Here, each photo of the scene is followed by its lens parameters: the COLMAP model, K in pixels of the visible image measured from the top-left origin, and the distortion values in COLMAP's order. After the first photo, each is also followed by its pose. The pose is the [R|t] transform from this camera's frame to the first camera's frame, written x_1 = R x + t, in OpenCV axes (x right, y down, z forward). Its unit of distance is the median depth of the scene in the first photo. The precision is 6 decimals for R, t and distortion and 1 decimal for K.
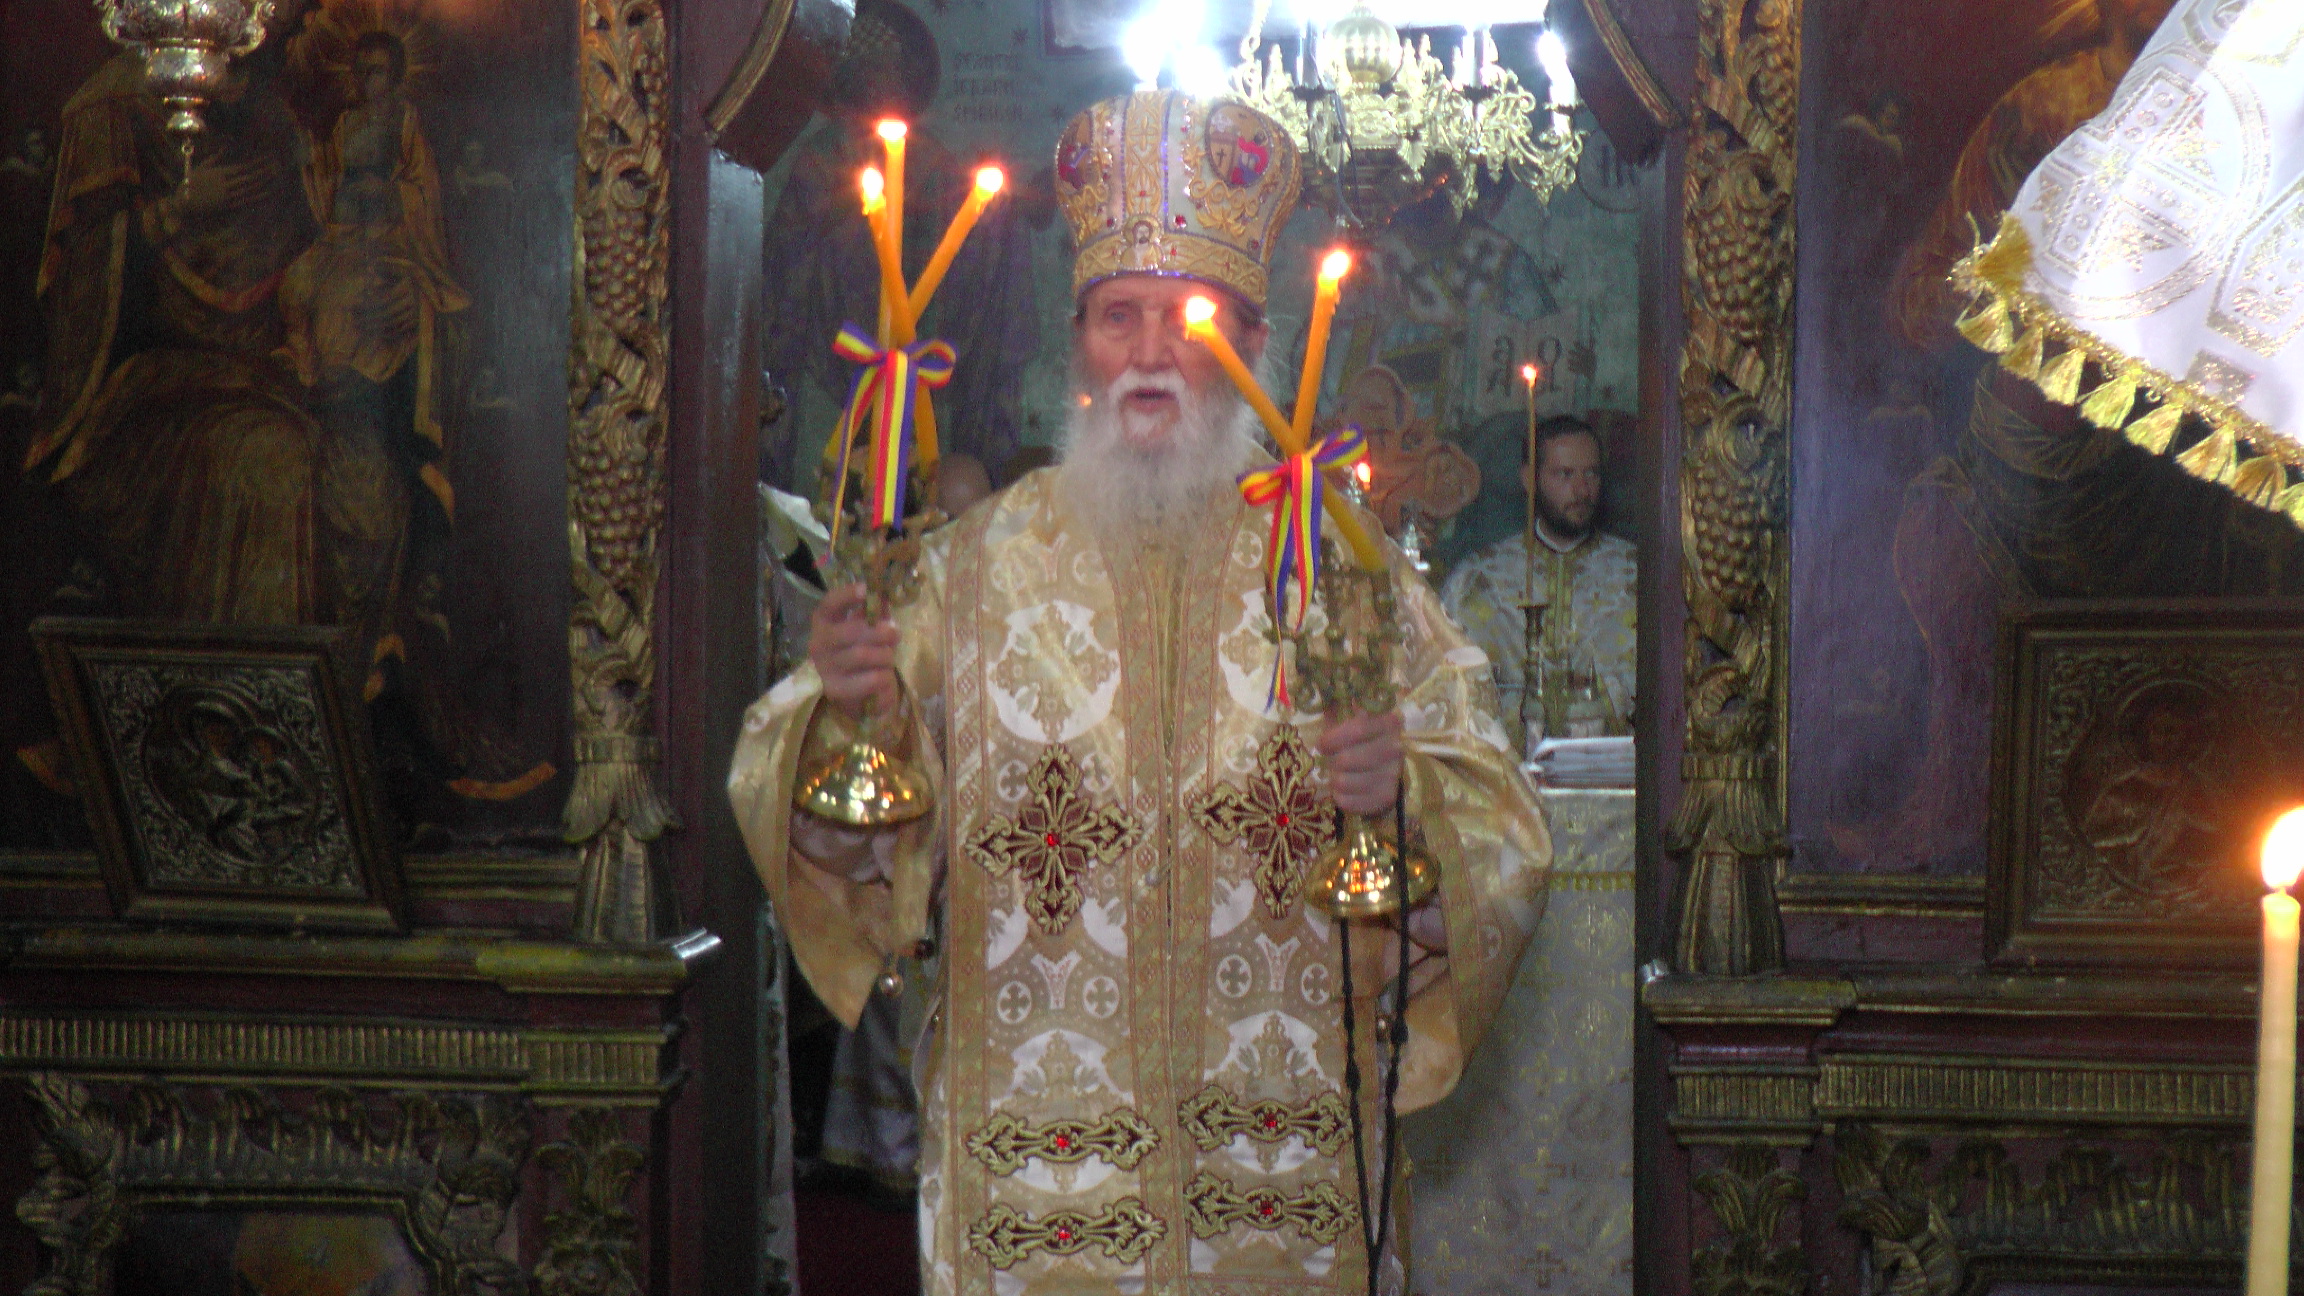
lens RADIAL K [[3385.5, 0, 1153.4], [0, 3385.5, 781.2], [0, 0, 1]] dist [0.105494, -0.064384]
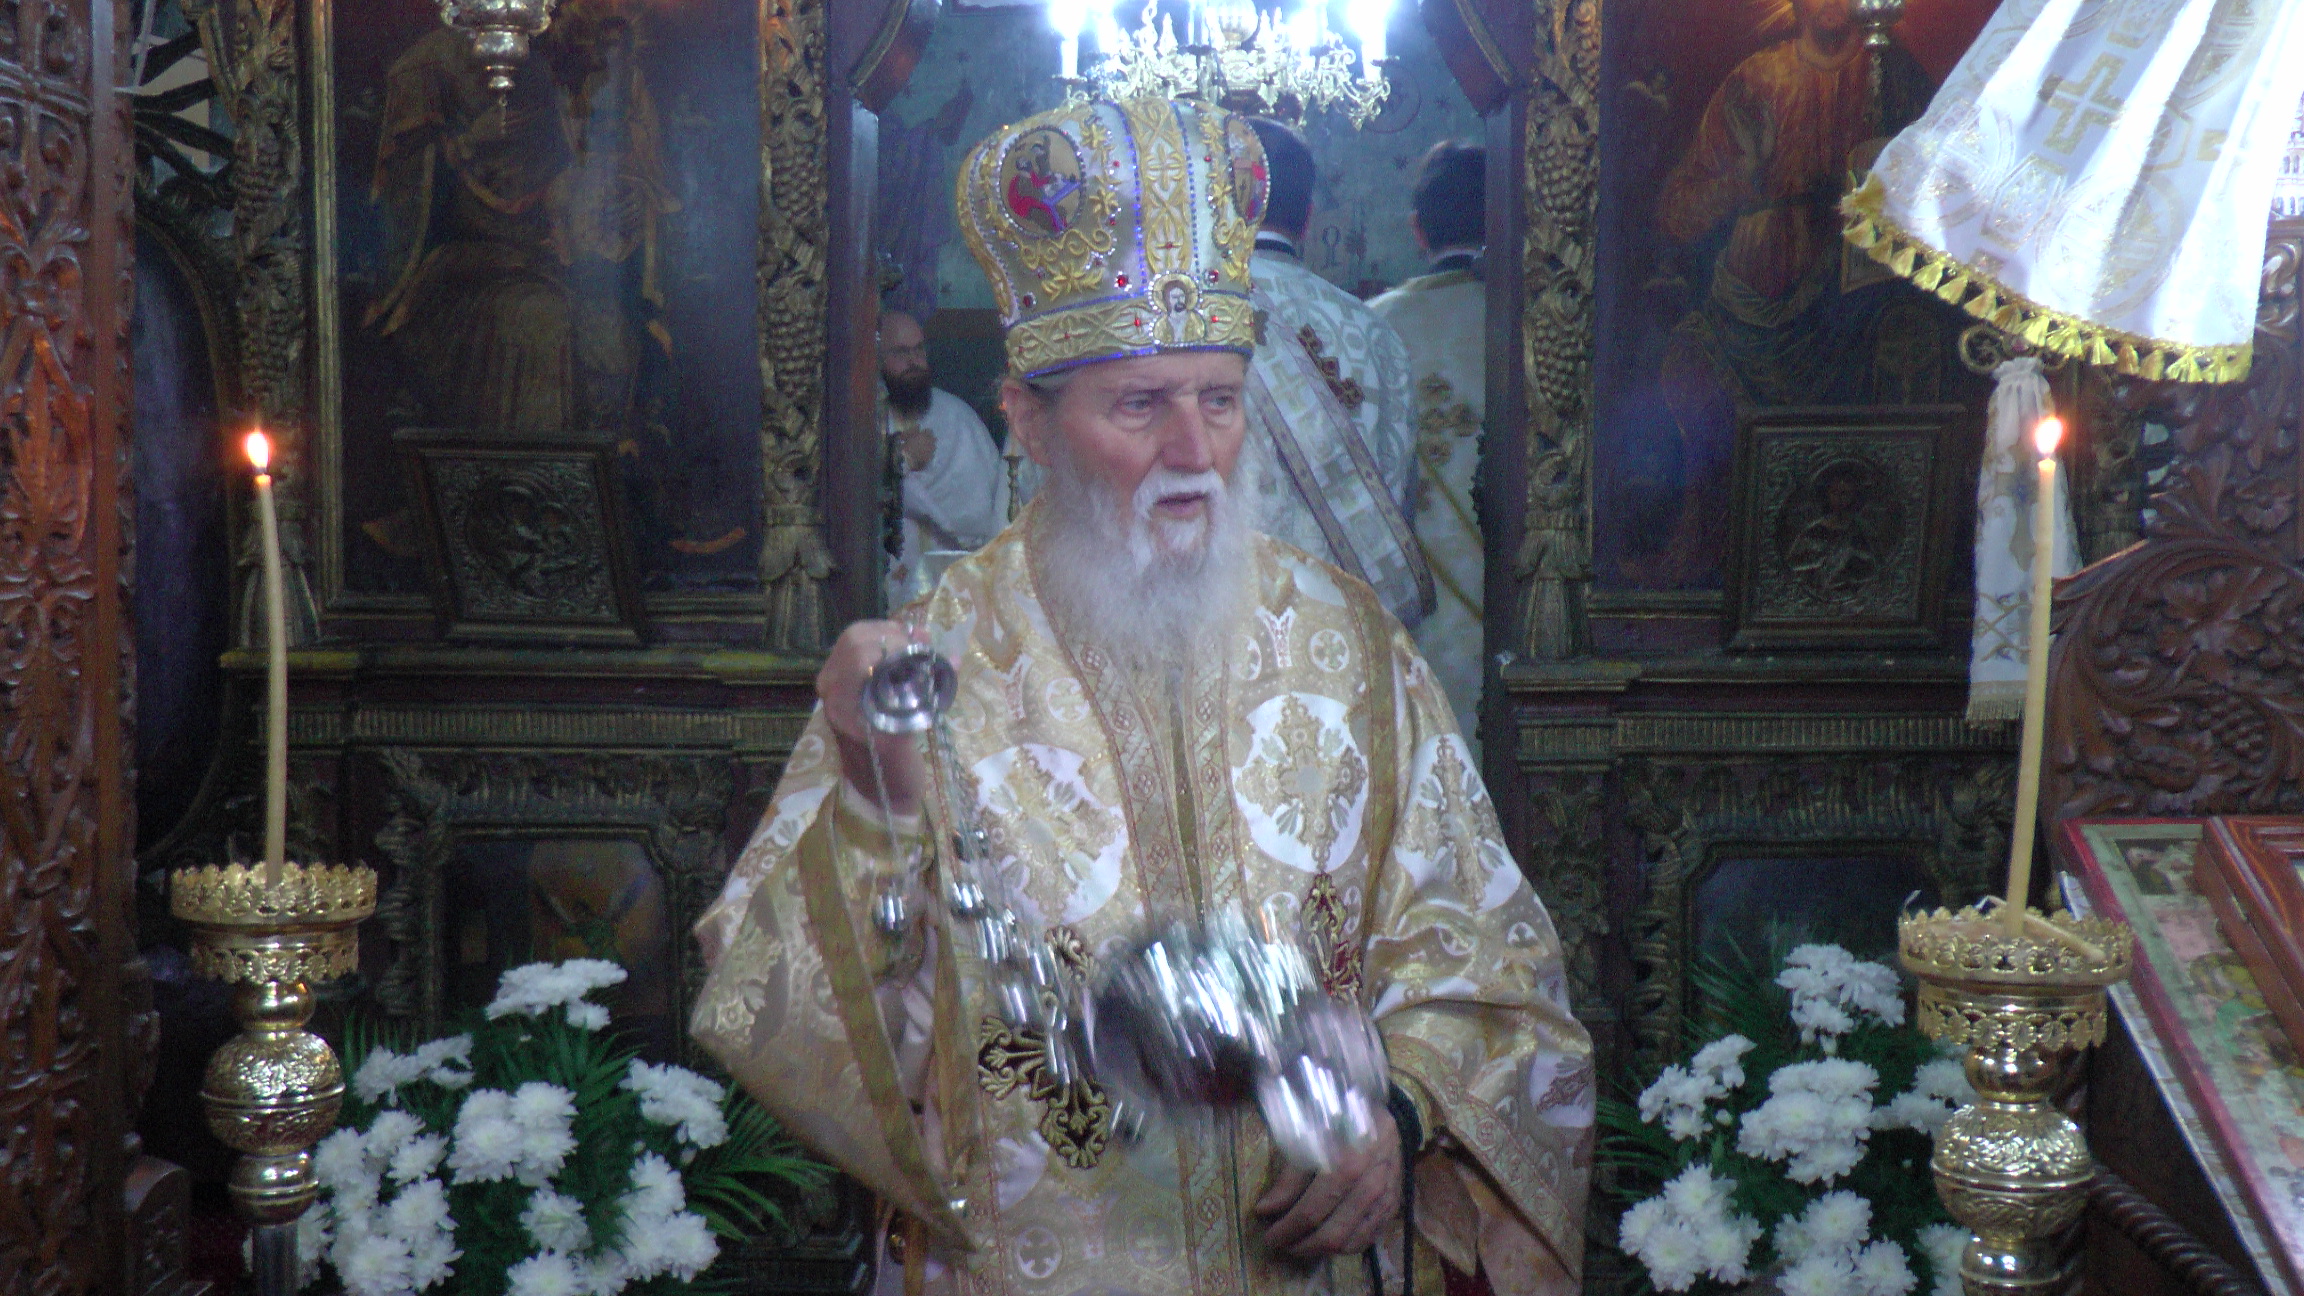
lens RADIAL K [[2703.4, 0, 1155.9], [0, 2703.4, 760.4], [0, 0, 1]] dist [-0.016274, 0.025437]
pose [[0.996467, -0.016273, 0.082396, -0.102784], [0.010740, 0.997685, 0.067147, 0.018878], [-0.083298, -0.066025, 0.994335, -0.170613]]
